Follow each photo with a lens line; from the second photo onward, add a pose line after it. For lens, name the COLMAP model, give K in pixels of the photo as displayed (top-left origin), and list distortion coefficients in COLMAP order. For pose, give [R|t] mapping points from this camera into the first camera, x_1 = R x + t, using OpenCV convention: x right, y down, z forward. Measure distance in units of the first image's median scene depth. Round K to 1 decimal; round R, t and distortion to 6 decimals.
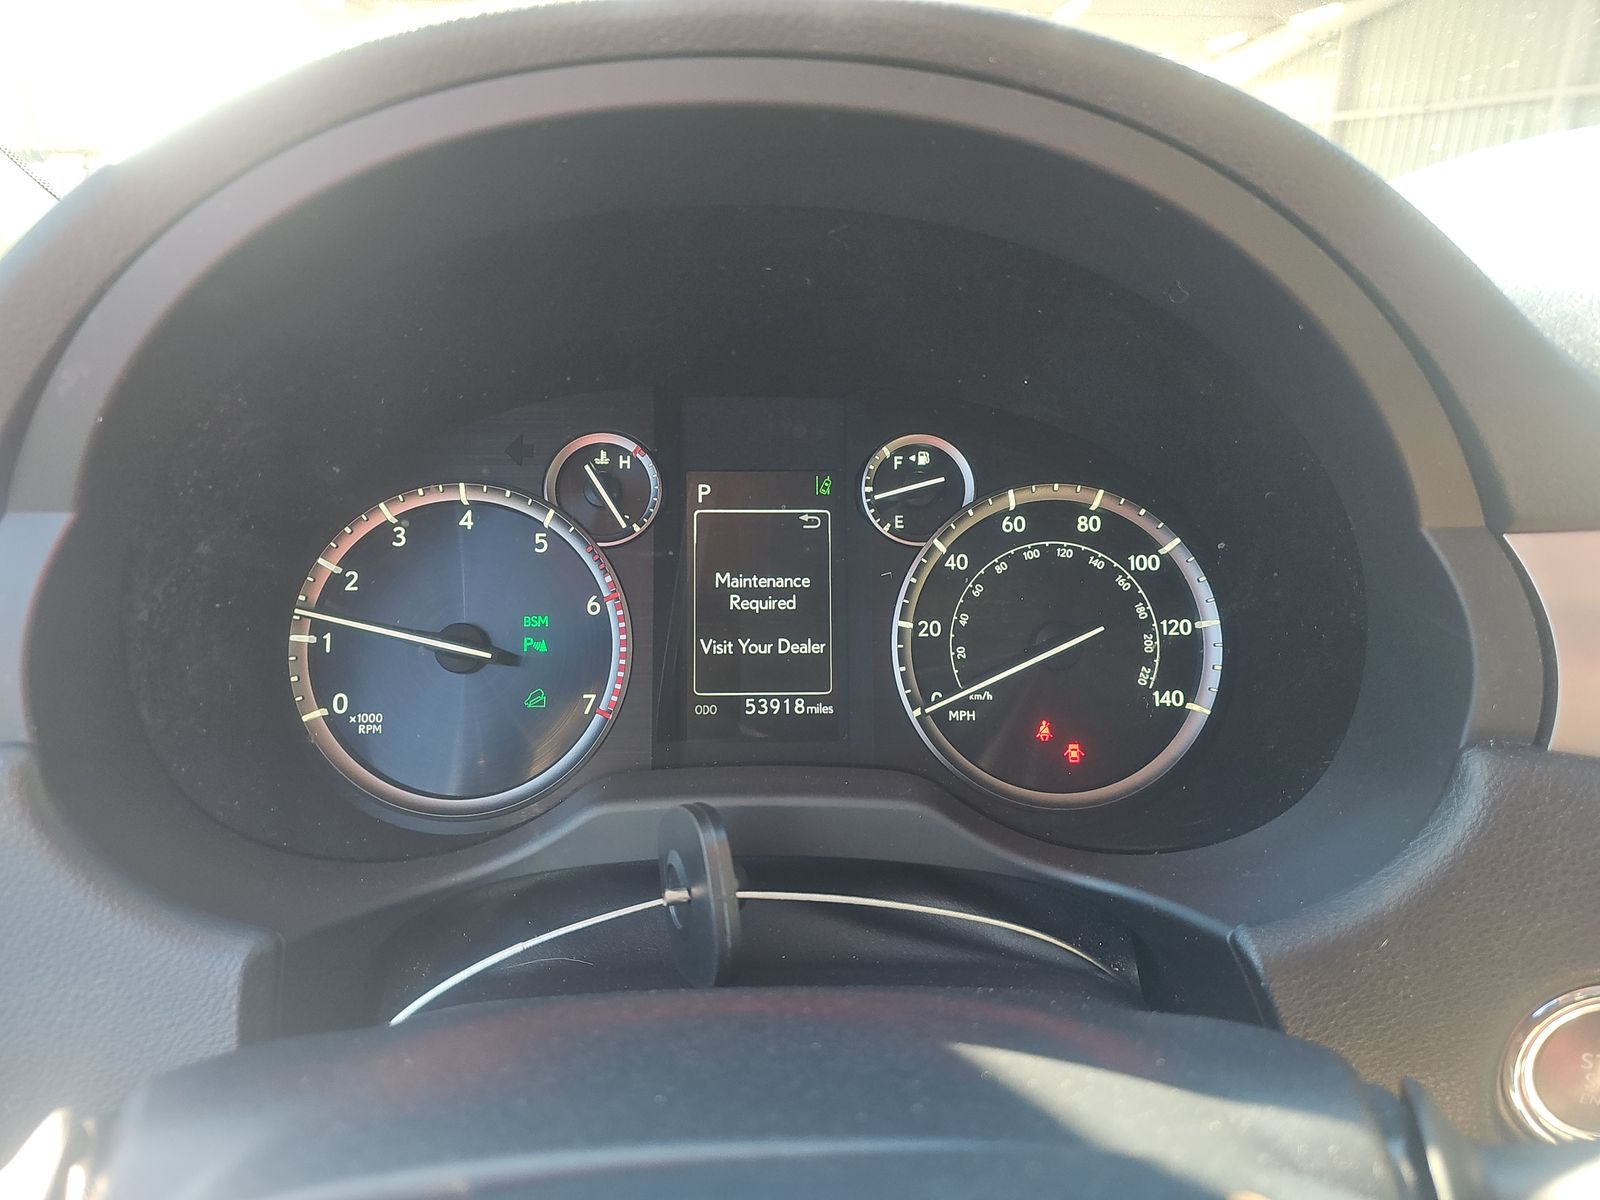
lens RADIAL K [[1051.8, 0, 802.0], [0, 1051.8, 588.1], [0, 0, 1]] dist [0.025670, -0.017803]
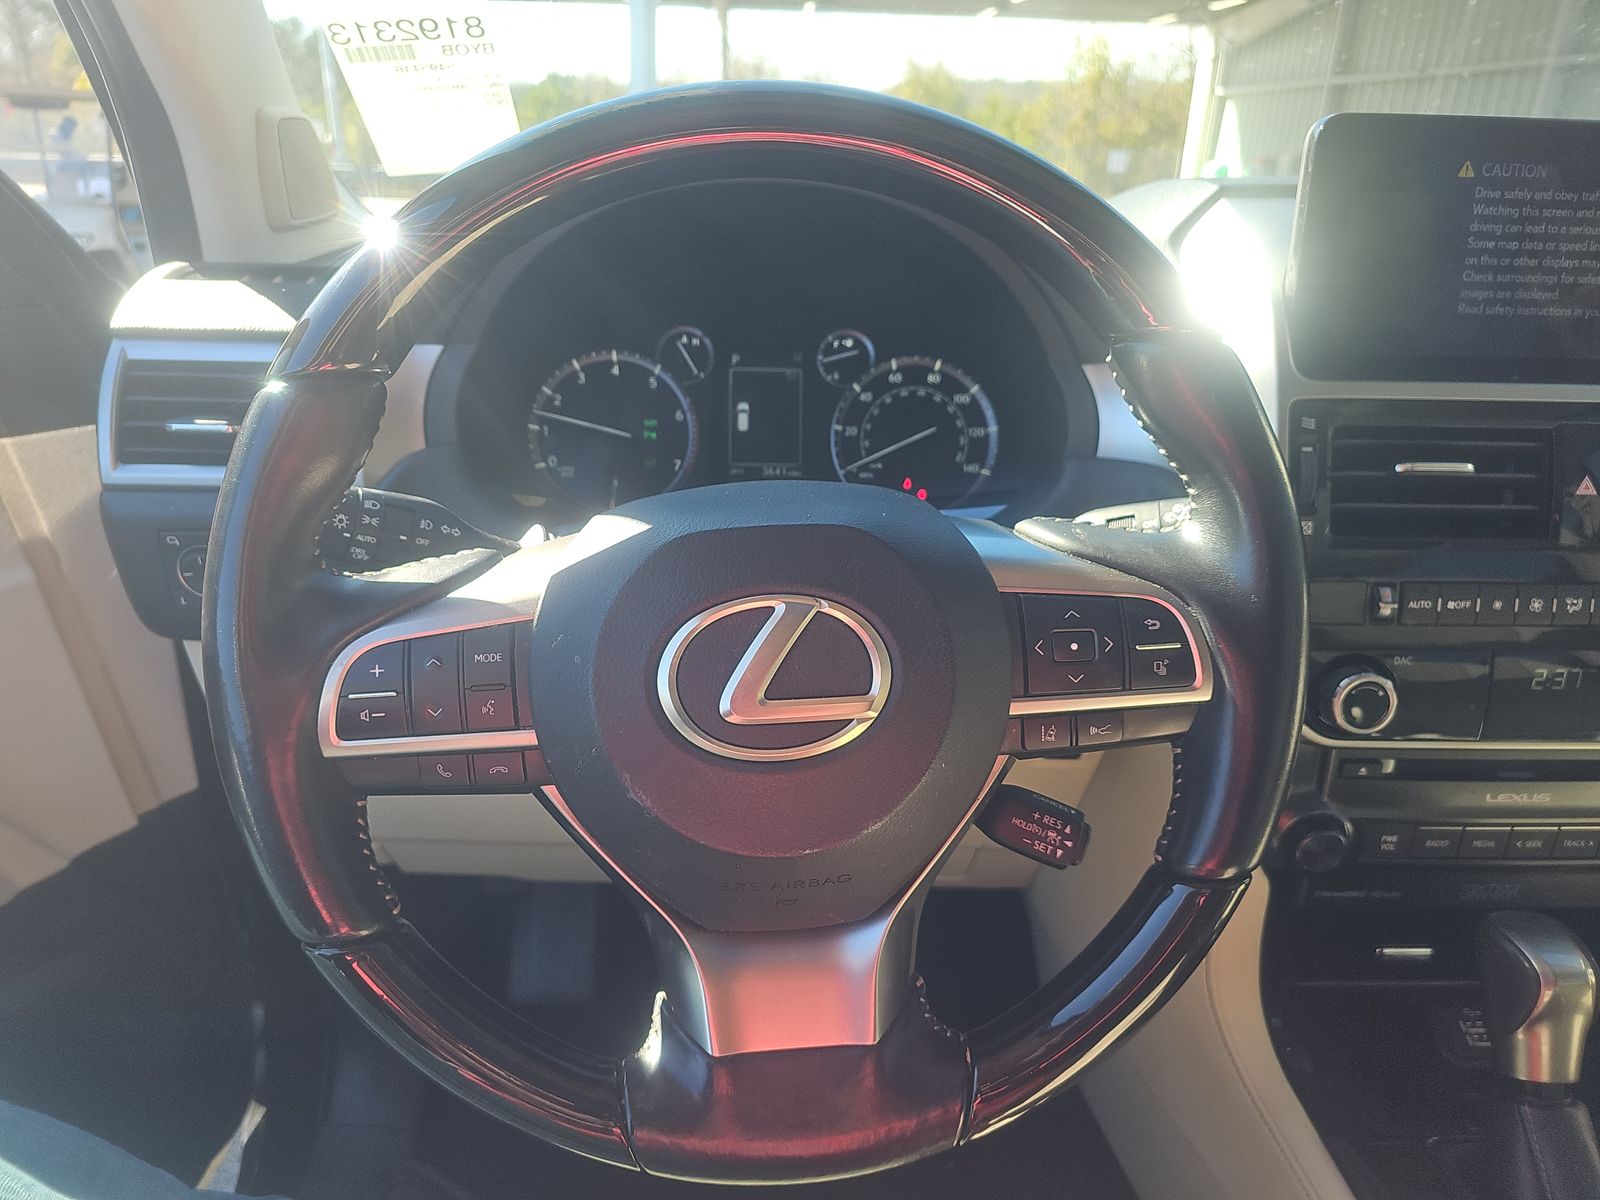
lens RADIAL K [[1051.8, 0, 796.9], [0, 1051.8, 614.7], [0, 0, 1]] dist [0.025670, -0.017803]
pose [[0.999857, 0.016081, 0.005153, 0.016529], [-0.016359, 0.998095, 0.059484, 0.266536], [-0.004187, -0.059559, 0.998216, -0.979017]]
